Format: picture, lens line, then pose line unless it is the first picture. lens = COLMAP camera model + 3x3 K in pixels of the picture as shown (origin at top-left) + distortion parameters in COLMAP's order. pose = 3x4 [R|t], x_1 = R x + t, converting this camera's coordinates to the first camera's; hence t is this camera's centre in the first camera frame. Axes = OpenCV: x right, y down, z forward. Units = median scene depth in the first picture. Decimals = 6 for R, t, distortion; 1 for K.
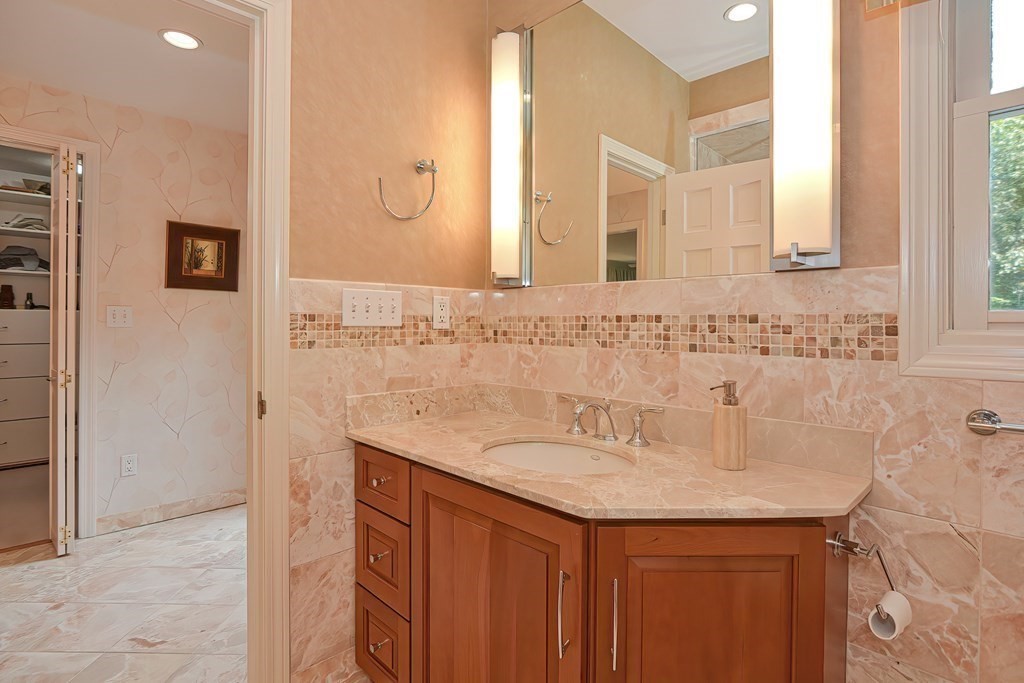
lens RADIAL K [[507.6, 0, 512.8], [0, 507.6, 325.3], [0, 0, 1]] dist [-0.025579, 0.000094]
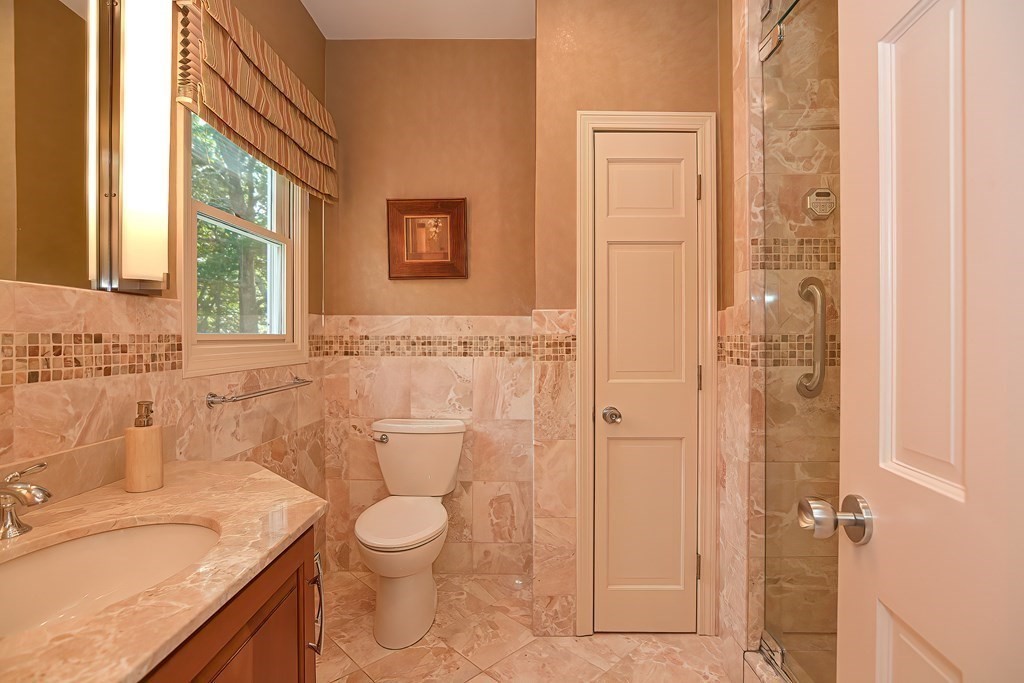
lens RADIAL K [[502.3, 0, 512.0], [0, 502.3, 341.5], [0, 0, 1]] dist [-0.000969, -0.000077]
pose [[-0.696611, -0.015633, 0.717279, -0.711932], [-0.007146, 0.999864, 0.014851, -0.025994], [-0.717413, 0.005220, -0.696628, 1.071528]]
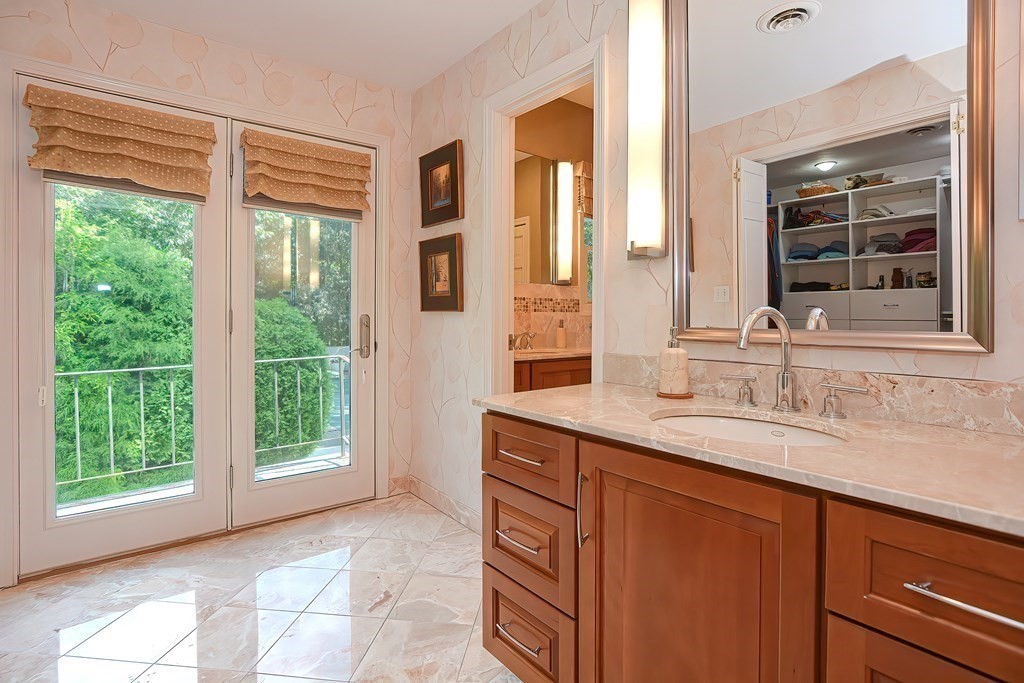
lens RADIAL K [[507.6, 0, 512.8], [0, 507.6, 325.3], [0, 0, 1]] dist [-0.025579, 0.000094]
pose [[0.116142, -0.023315, 0.992959, -2.444194], [0.004430, 0.999727, 0.022956, 0.065608], [-0.993223, 0.001733, 0.116213, 0.857778]]
